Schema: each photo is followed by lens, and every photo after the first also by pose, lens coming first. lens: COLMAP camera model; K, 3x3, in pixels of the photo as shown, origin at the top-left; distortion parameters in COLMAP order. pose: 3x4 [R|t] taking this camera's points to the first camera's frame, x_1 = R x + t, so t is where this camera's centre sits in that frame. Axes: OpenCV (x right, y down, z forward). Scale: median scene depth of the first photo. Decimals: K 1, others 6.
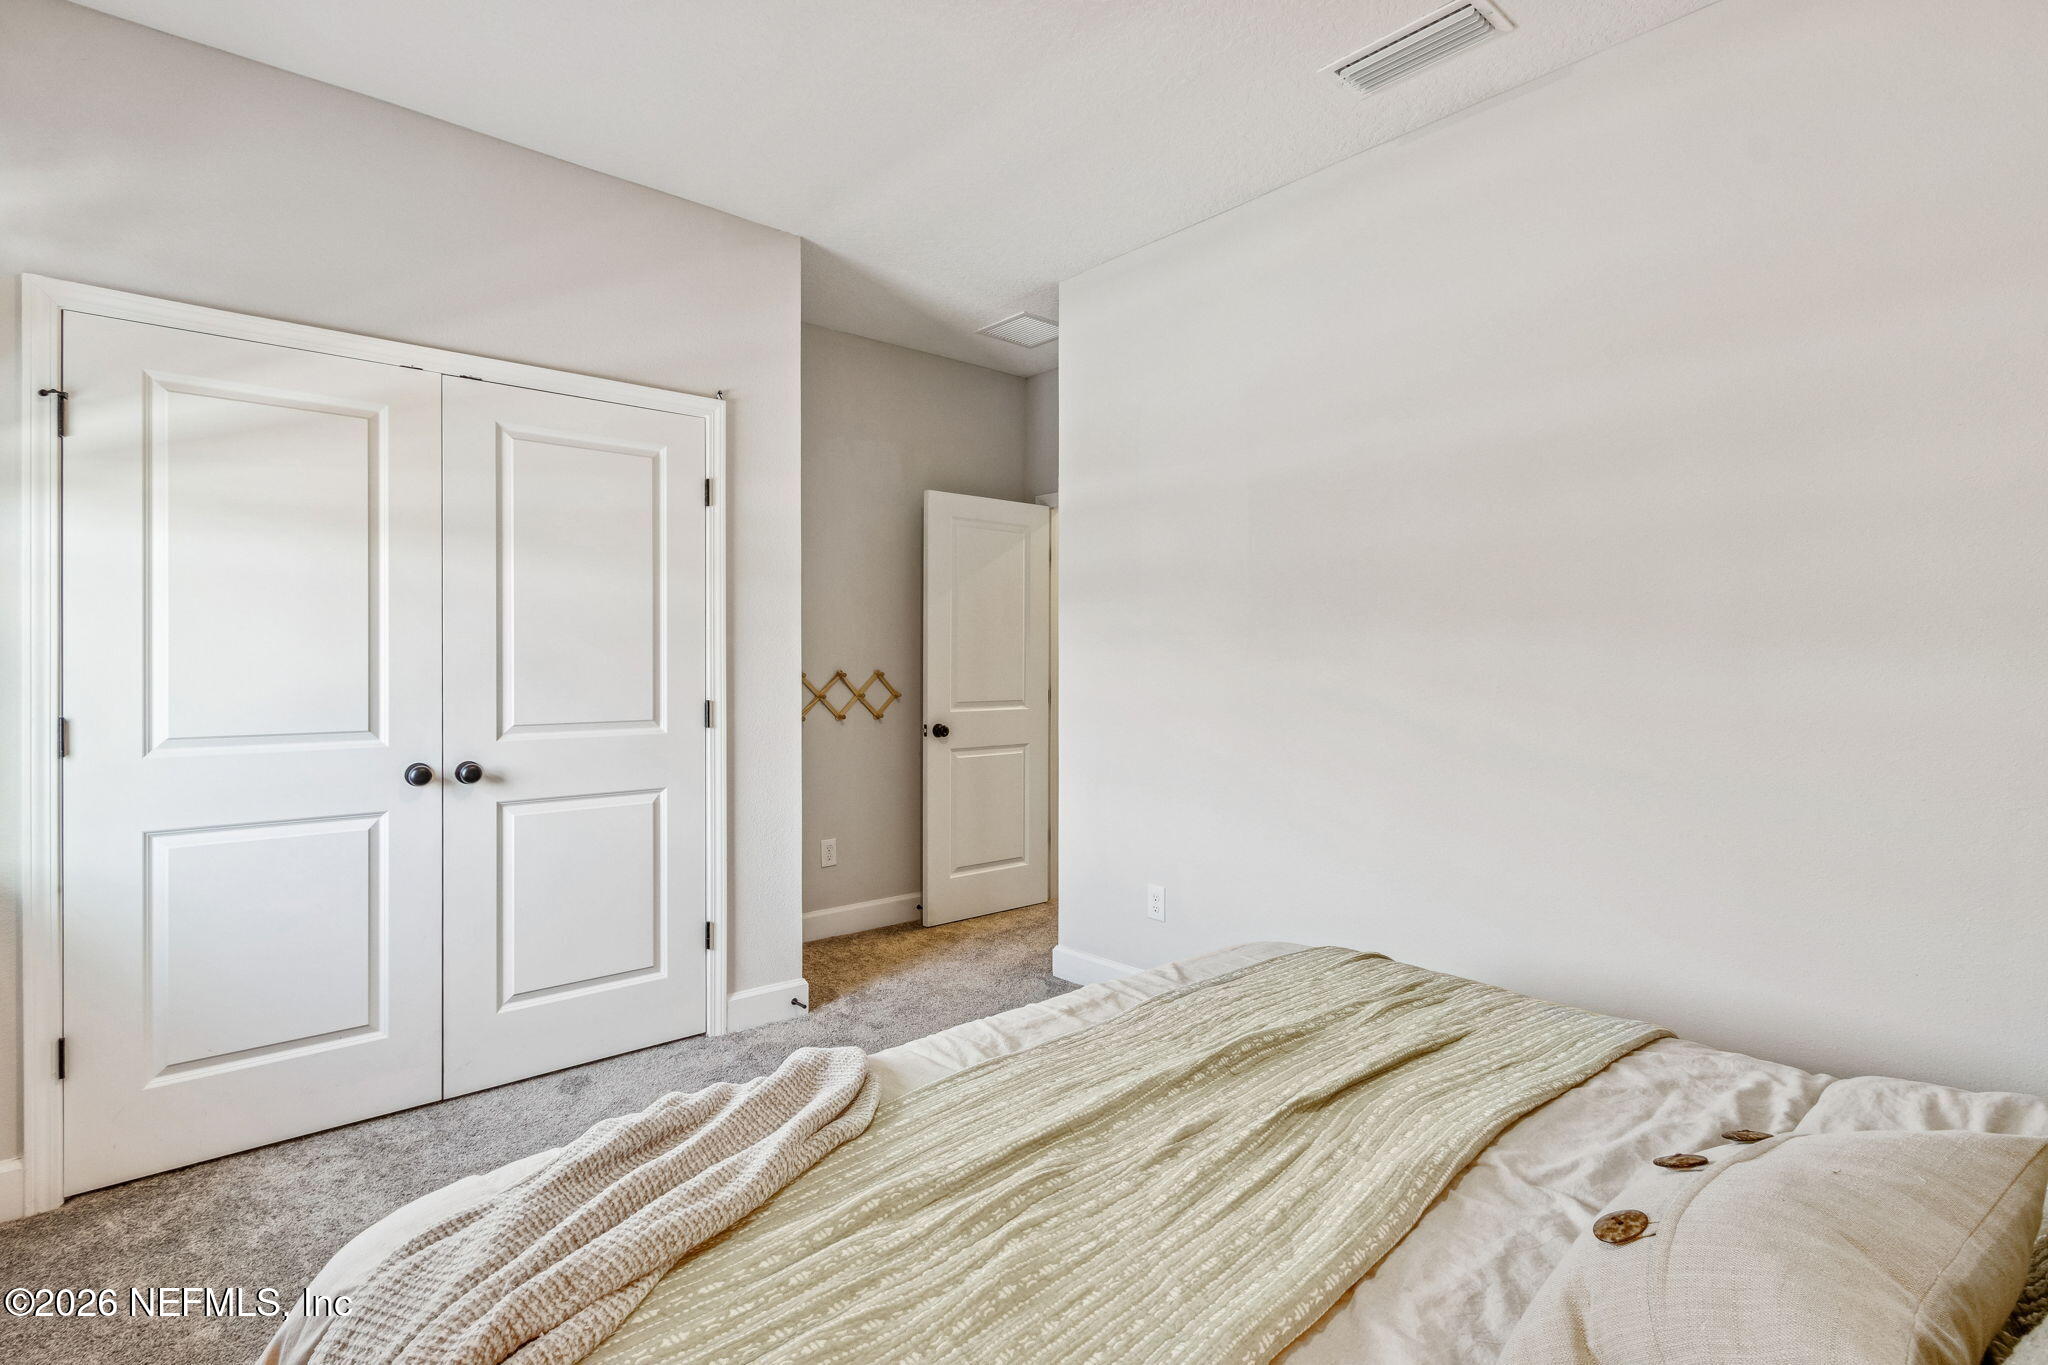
lens RADIAL K [[781.8, 0, 1021.1], [0, 781.8, 679.1], [0, 0, 1]] dist [0.002435, 0.000389]
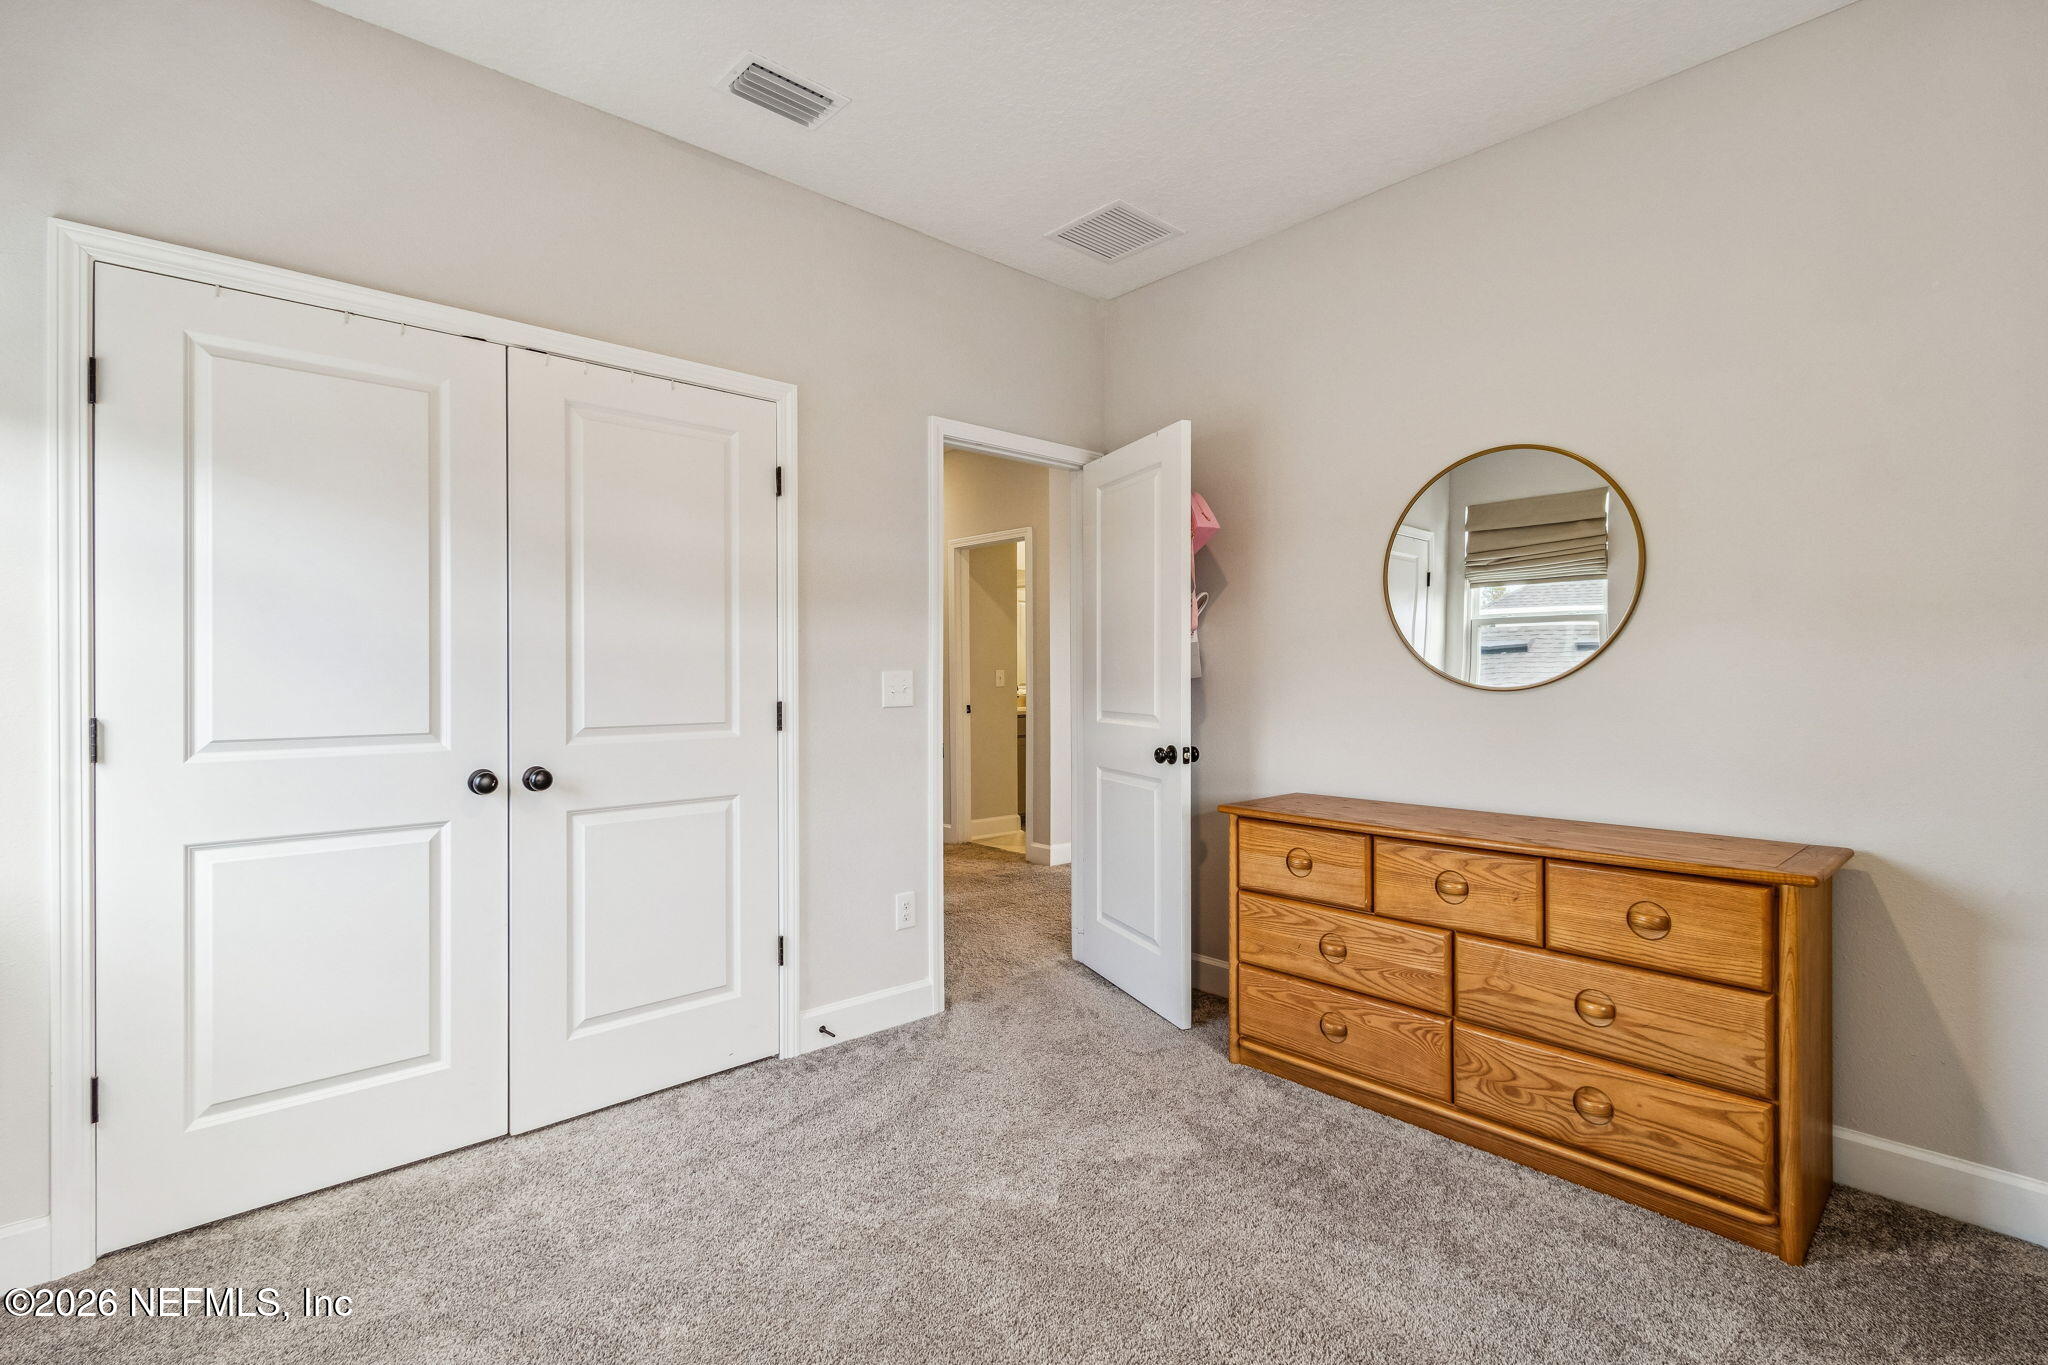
lens RADIAL K [[959.6, 0, 1024.8], [0, 959.6, 676.4], [0, 0, 1]] dist [0.000746, 0.001132]
pose [[0.991023, 0.006813, 0.133519, -0.289638], [-0.005811, 0.999952, -0.007890, 0.004045], [-0.133567, 0.007043, 0.991015, -0.201382]]
